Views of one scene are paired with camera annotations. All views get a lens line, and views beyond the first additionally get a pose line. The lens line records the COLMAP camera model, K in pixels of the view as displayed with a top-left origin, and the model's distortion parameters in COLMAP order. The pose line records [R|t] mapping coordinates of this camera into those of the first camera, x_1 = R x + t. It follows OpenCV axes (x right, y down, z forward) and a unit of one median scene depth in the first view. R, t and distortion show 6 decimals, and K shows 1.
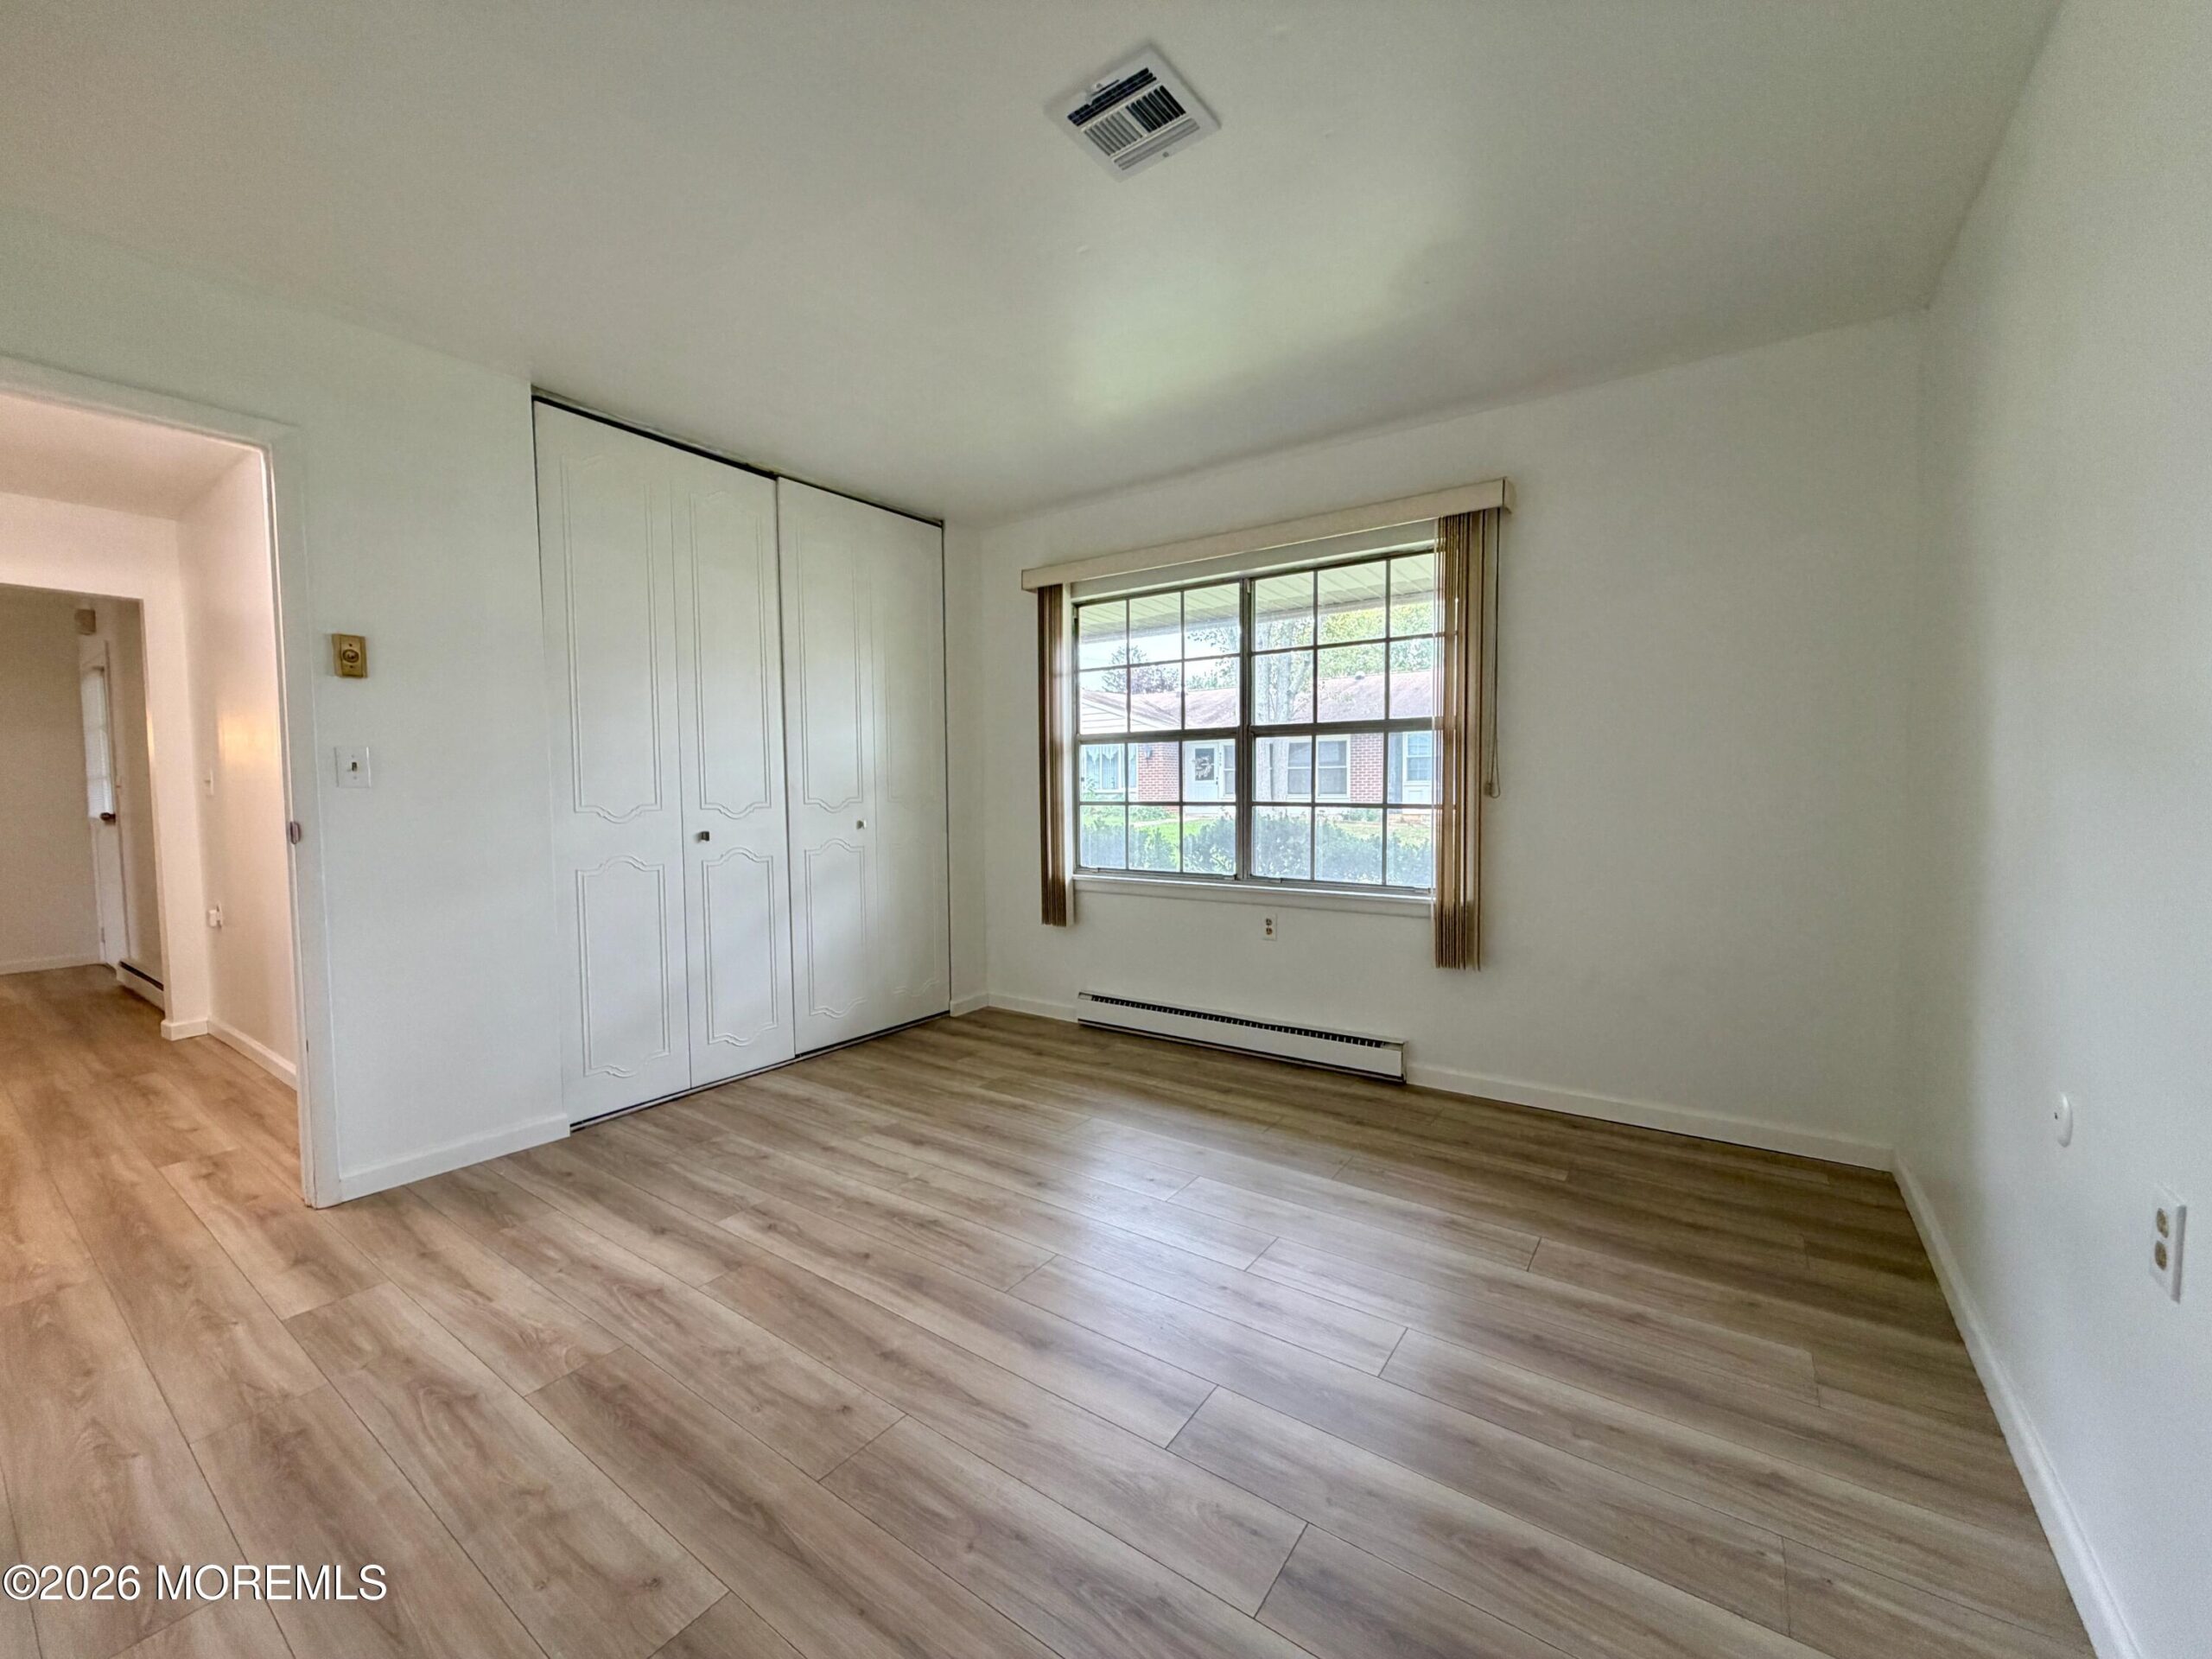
lens RADIAL K [[884.6, 0, 1094.8], [0, 884.6, 840.1], [0, 0, 1]] dist [-0.001394, 0.000190]
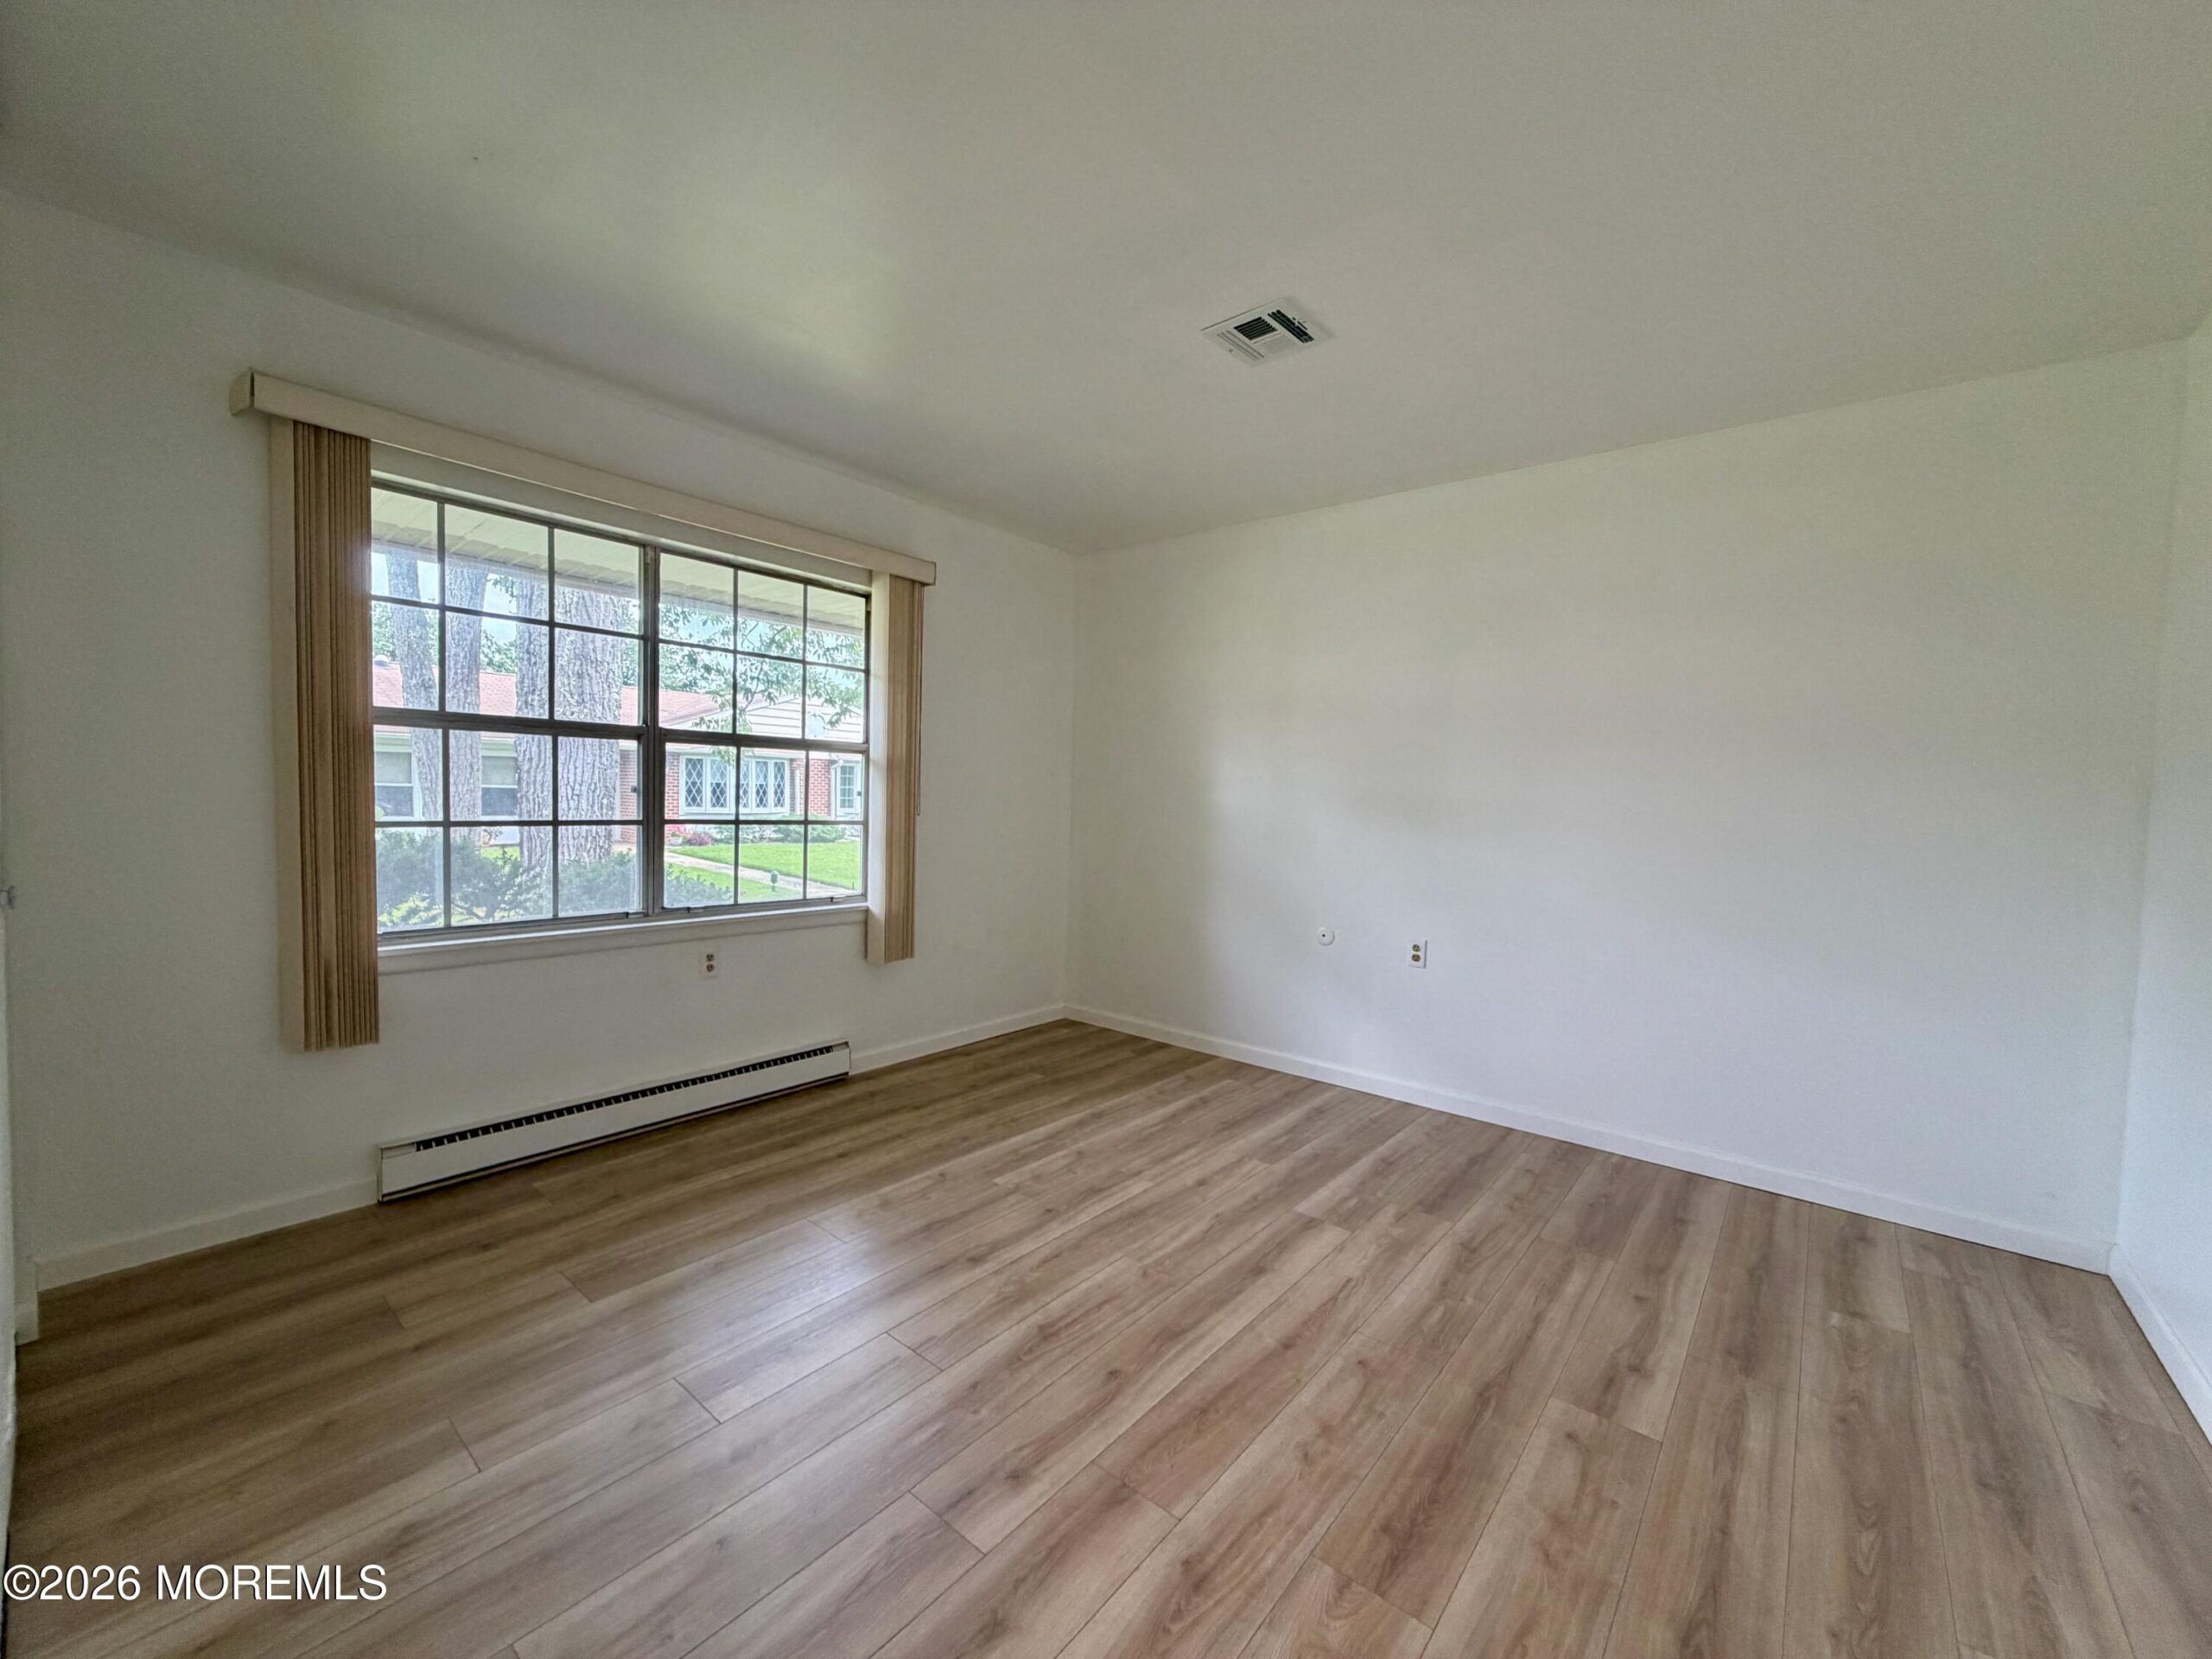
lens RADIAL K [[888.3, 0, 1096.5], [0, 888.3, 833.0], [0, 0, 1]] dist [0.002897, -0.000072]
pose [[0.069933, -0.033461, 0.996990, -0.811987], [0.031515, 0.999012, 0.031318, -0.056997], [-0.997054, 0.029230, 0.070919, 0.696550]]
